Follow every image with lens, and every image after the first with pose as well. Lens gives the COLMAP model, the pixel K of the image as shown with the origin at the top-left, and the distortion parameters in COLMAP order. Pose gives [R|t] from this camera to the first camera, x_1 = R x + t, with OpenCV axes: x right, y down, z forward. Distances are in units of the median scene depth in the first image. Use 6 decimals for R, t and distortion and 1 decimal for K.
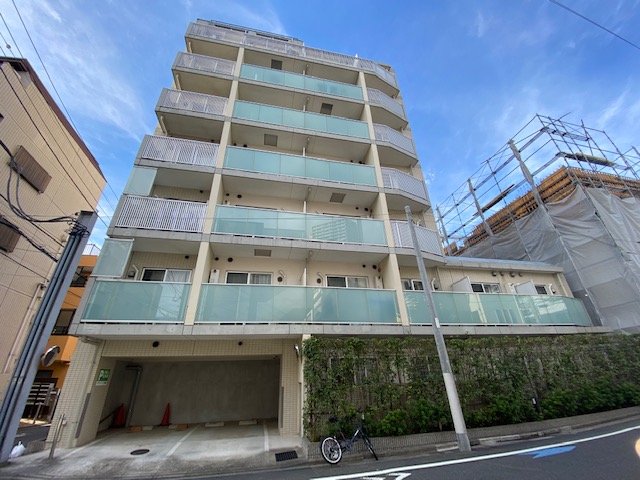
lens RADIAL K [[261.1, 0, 317.7], [0, 261.1, 241.7], [0, 0, 1]] dist [0.020217, -0.020741]
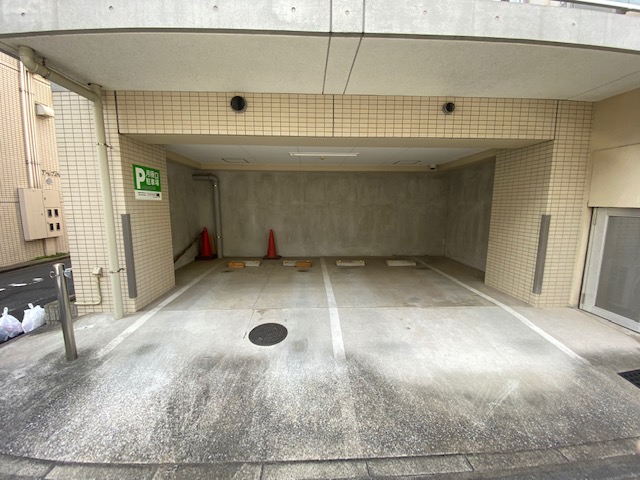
lens RADIAL K [[261.1, 0, 317.7], [0, 261.1, 241.7], [0, 0, 1]] dist [0.020217, -0.020741]
pose [[0.985050, 0.054475, -0.163430, -0.355516], [0.049904, 0.817775, 0.573371, 0.281966], [0.164884, -0.572955, 0.802830, 0.494618]]
